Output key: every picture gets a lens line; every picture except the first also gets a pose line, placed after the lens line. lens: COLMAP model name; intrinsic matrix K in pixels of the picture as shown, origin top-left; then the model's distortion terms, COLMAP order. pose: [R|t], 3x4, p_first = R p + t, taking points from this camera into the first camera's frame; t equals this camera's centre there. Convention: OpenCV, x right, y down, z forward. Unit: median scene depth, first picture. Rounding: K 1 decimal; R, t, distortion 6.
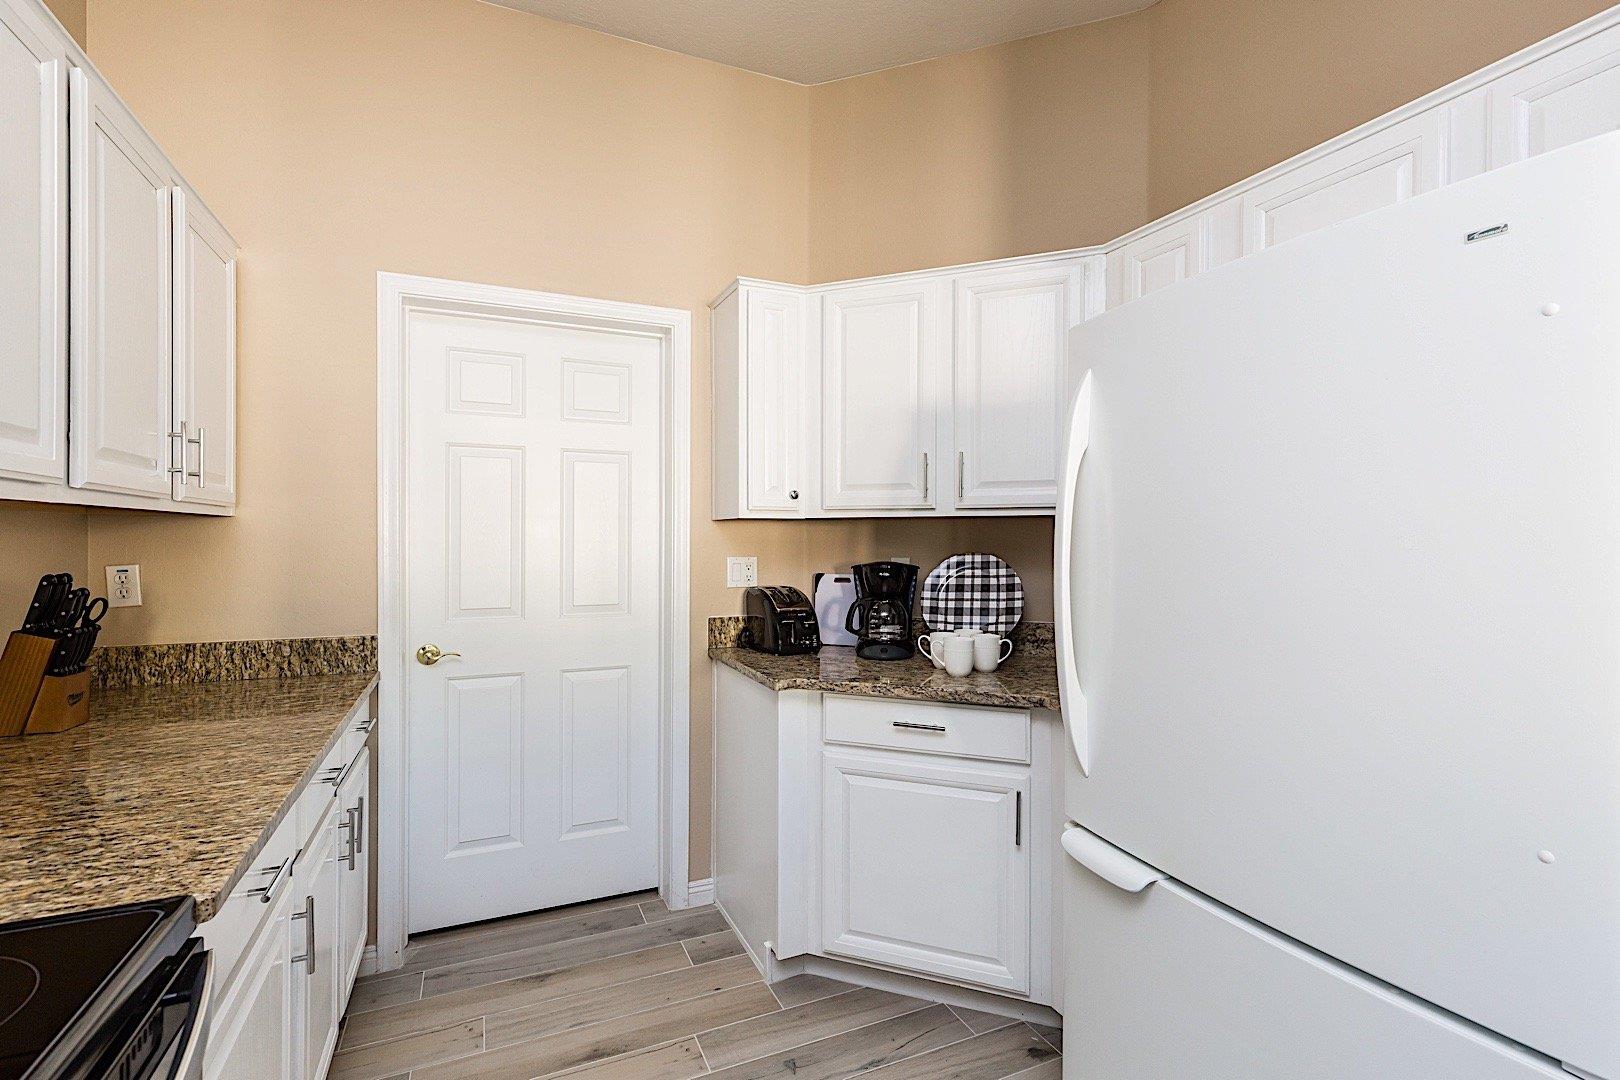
lens RADIAL K [[759.8, 0, 802.7], [0, 759.8, 537.3], [0, 0, 1]] dist [-0.001074, -0.000652]
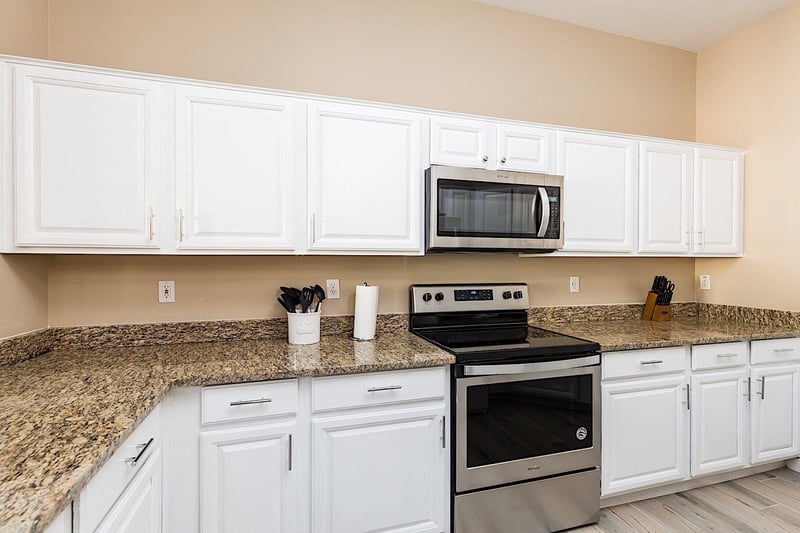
lens RADIAL K [[375.2, 0, 396.4], [0, 375.2, 265.2], [0, 0, 1]] dist [-0.001074, -0.000652]
pose [[-0.116658, 0.000082, -0.993172, 0.635222], [0.001214, 0.999999, -0.000060, -0.001579], [0.993171, -0.001212, -0.116658, 0.005455]]
